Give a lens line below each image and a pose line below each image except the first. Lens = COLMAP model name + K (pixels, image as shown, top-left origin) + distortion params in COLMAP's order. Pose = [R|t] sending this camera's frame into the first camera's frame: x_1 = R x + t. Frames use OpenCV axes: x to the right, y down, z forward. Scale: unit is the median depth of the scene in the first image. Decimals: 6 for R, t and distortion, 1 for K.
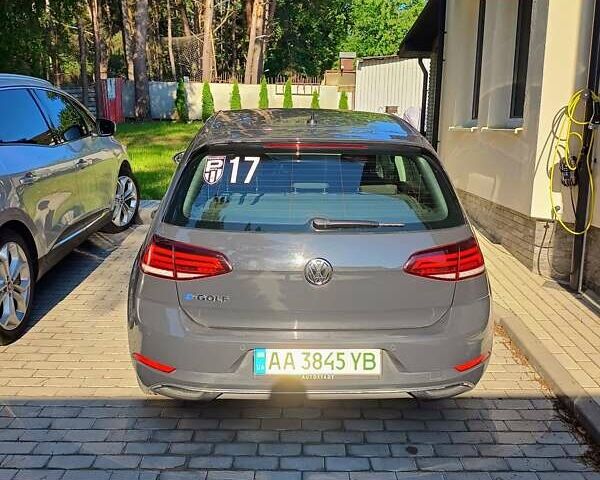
lens RADIAL K [[585.2, 0, 300.0], [0, 585.2, 240.0], [0, 0, 1]] dist [0.066855, -0.165087]
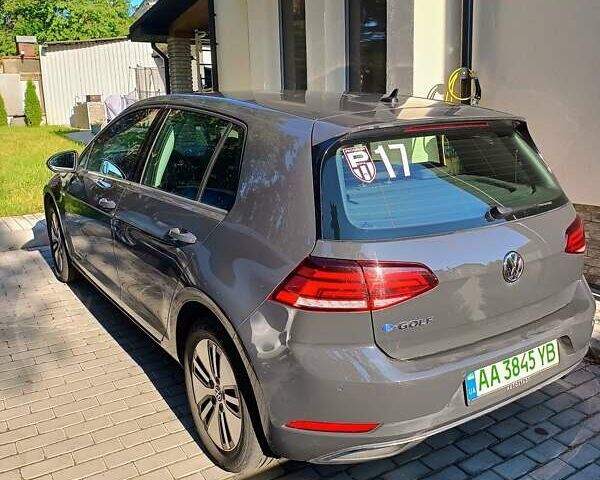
lens RADIAL K [[585.2, 0, 300.0], [0, 585.2, 240.0], [0, 0, 1]] dist [0.066855, -0.165087]
pose [[0.845901, -0.149979, 0.511818, -0.673035], [0.141296, 0.988377, 0.056101, -0.079555], [-0.514283, 0.024862, 0.857260, 0.395861]]
